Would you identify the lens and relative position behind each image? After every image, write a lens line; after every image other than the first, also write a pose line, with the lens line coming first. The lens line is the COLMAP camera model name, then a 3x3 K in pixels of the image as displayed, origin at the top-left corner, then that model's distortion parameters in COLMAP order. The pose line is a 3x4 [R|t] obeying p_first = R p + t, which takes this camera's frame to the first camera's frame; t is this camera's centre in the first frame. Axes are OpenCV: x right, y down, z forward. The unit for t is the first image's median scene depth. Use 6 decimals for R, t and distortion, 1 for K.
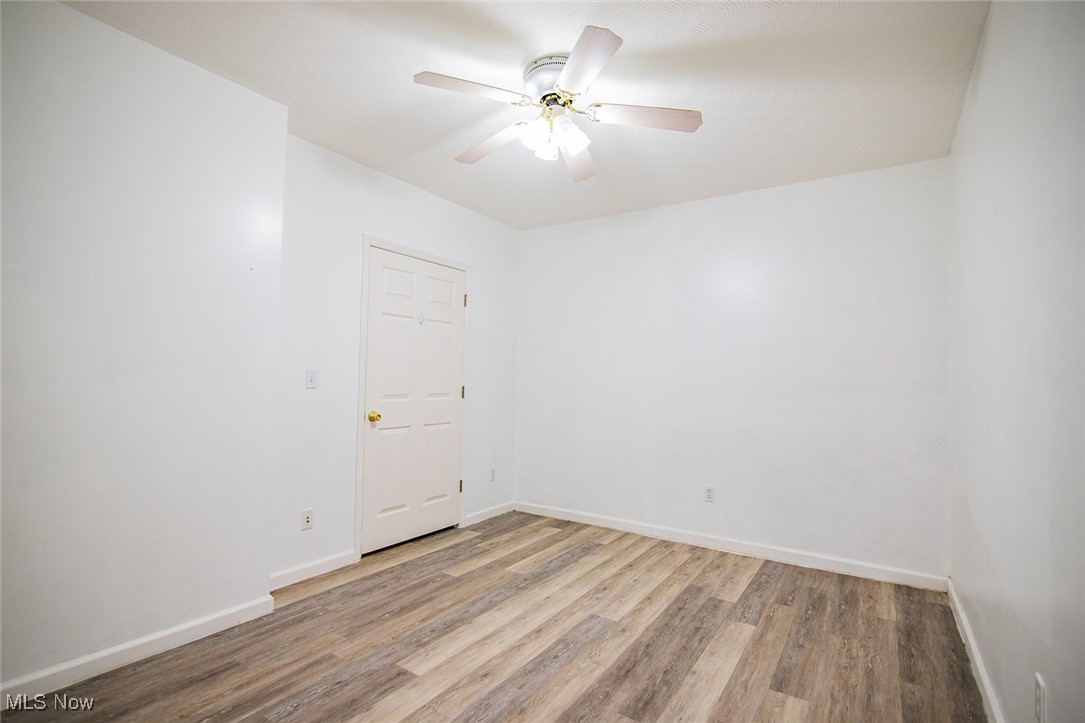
lens RADIAL K [[513.5, 0, 537.0], [0, 513.5, 365.3], [0, 0, 1]] dist [-0.021784, 0.000000]
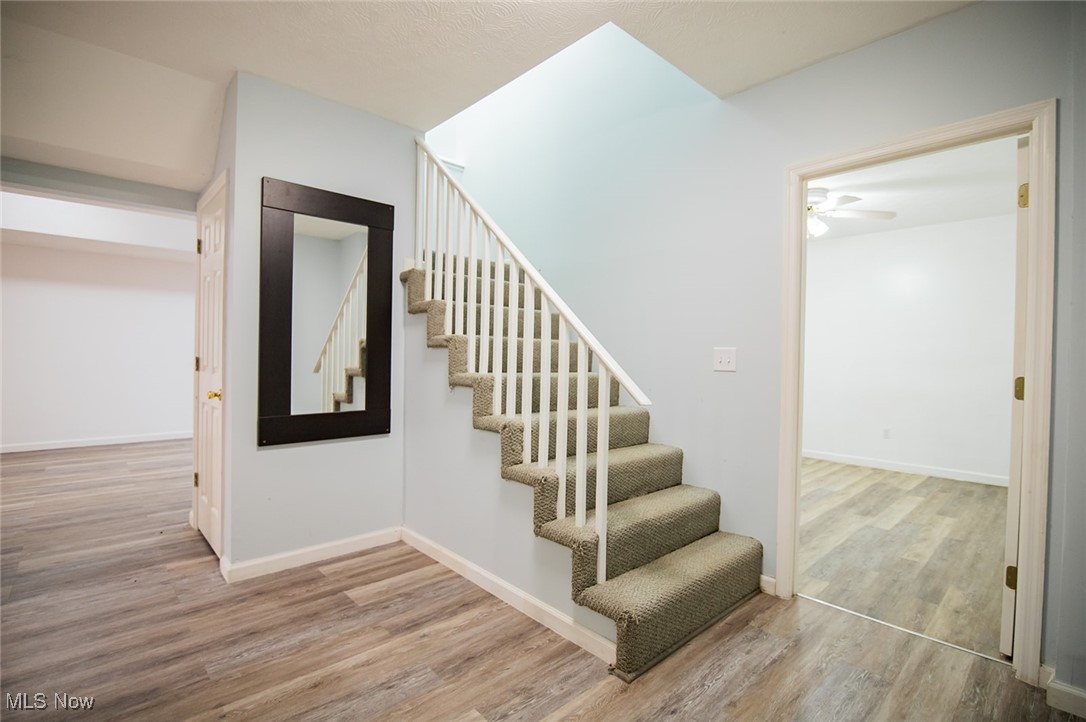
lens RADIAL K [[513.9, 0, 537.5], [0, 513.9, 364.8], [0, 0, 1]] dist [-0.021784, 0.000000]
pose [[0.974392, -0.009423, -0.224659, -0.333897], [0.018173, 0.999153, 0.036913, -0.013789], [0.224121, -0.040050, 0.973738, -0.687854]]
